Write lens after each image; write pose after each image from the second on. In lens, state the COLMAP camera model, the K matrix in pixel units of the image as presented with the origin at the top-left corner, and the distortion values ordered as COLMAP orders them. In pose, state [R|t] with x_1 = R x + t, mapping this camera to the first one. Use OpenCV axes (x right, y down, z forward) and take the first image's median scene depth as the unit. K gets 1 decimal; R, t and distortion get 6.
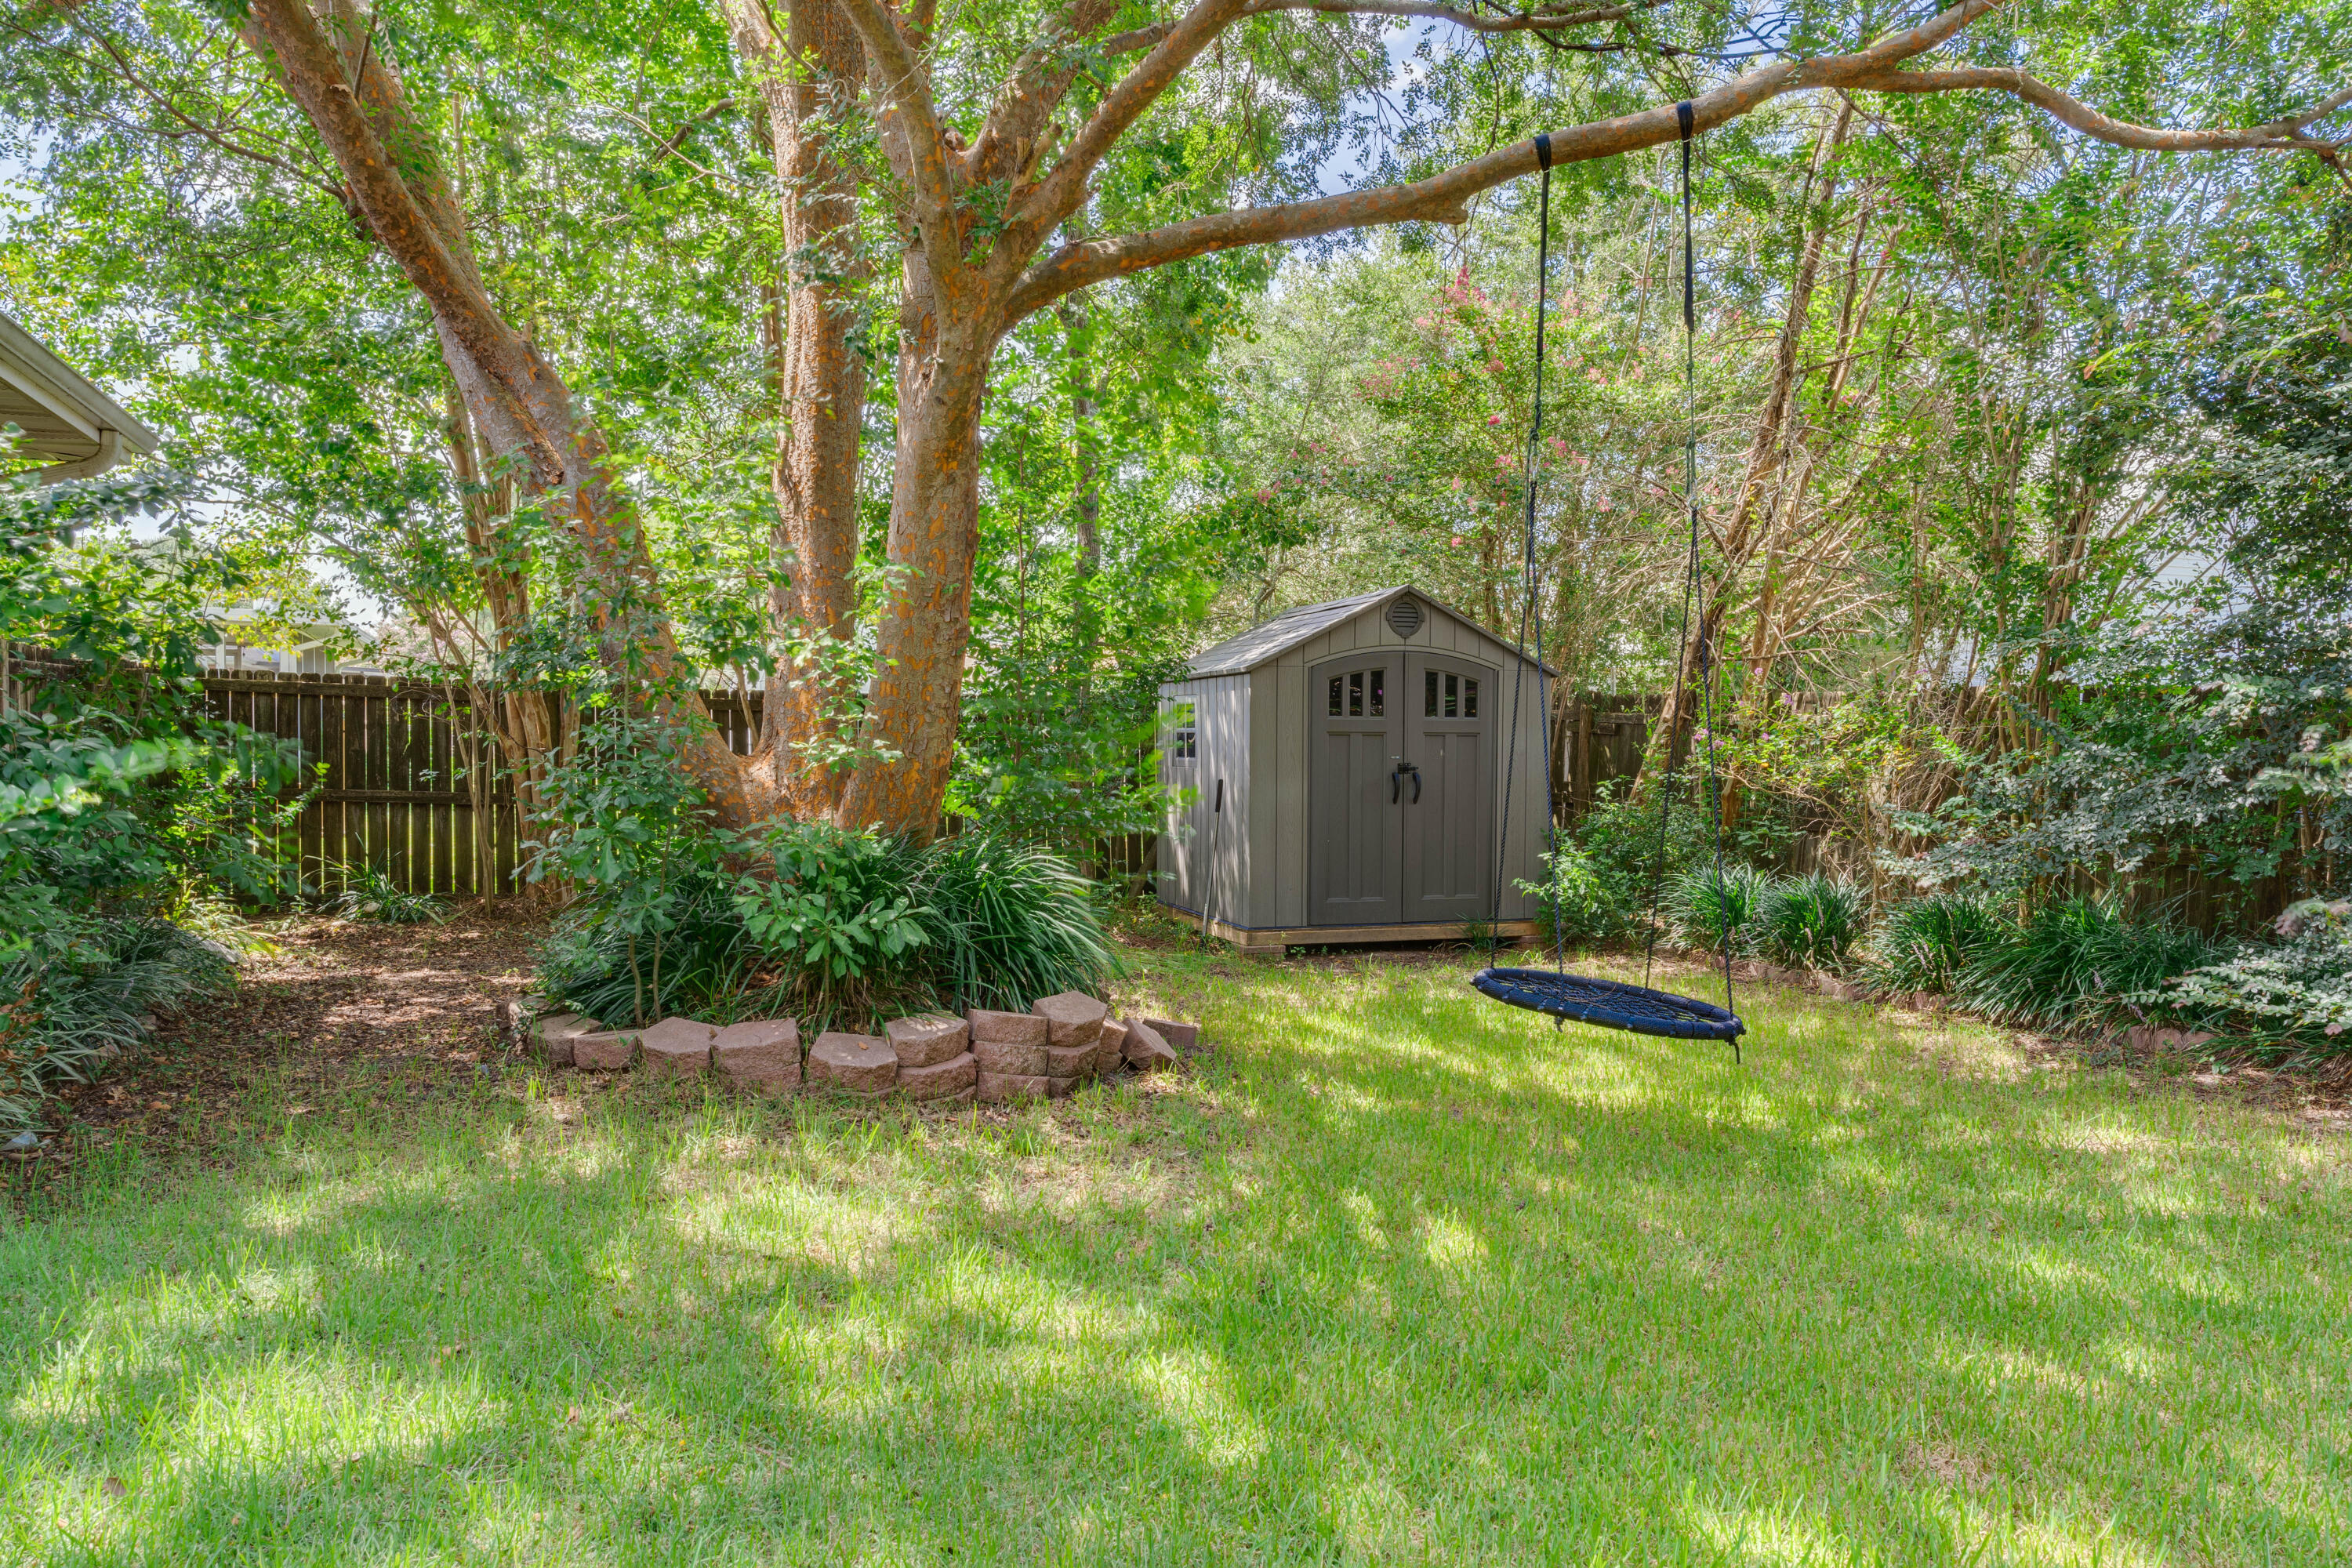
lens RADIAL K [[1566.2, 0, 1176.0], [0, 1566.2, 784.0], [0, 0, 1]] dist [0.002062, -0.002523]
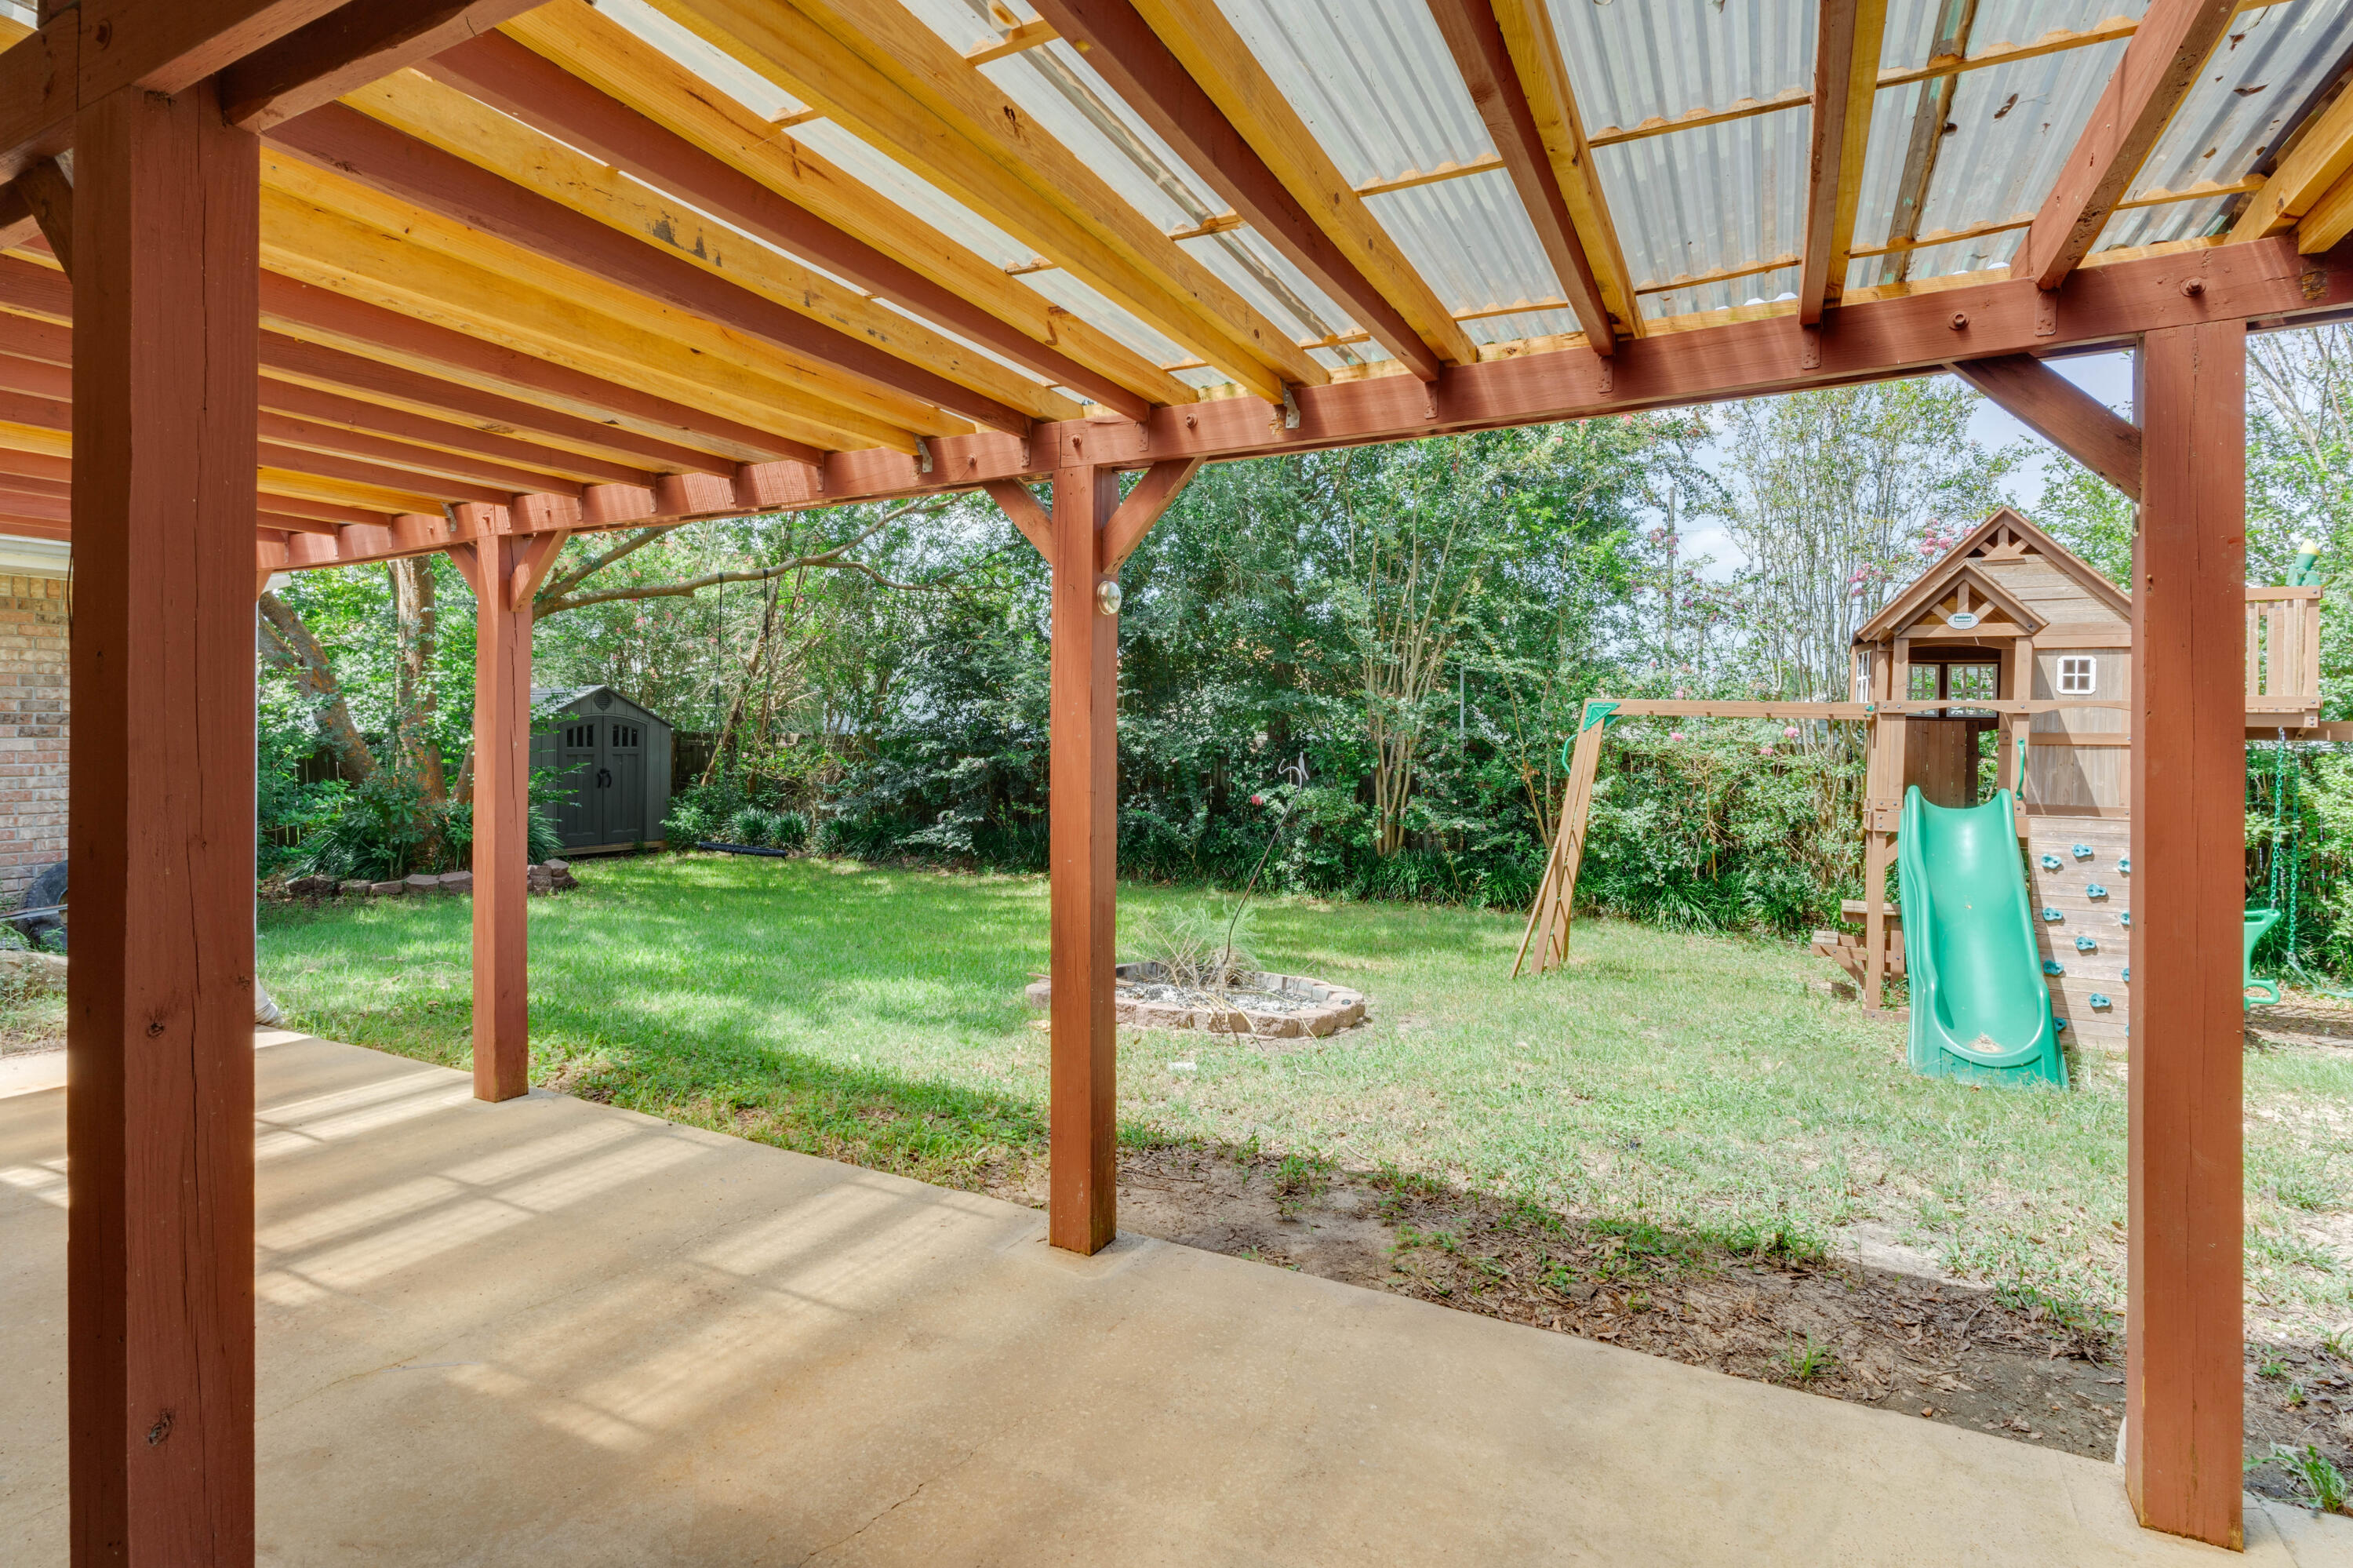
lens RADIAL K [[1173.4, 0, 1193.1], [0, 1173.4, 756.6], [0, 0, 1]] dist [0.000751, 0.000222]
pose [[0.731852, -0.010664, 0.681380, -0.368718], [0.012451, 0.999920, 0.002277, -0.024194], [-0.681350, 0.006817, 0.731926, -0.746271]]
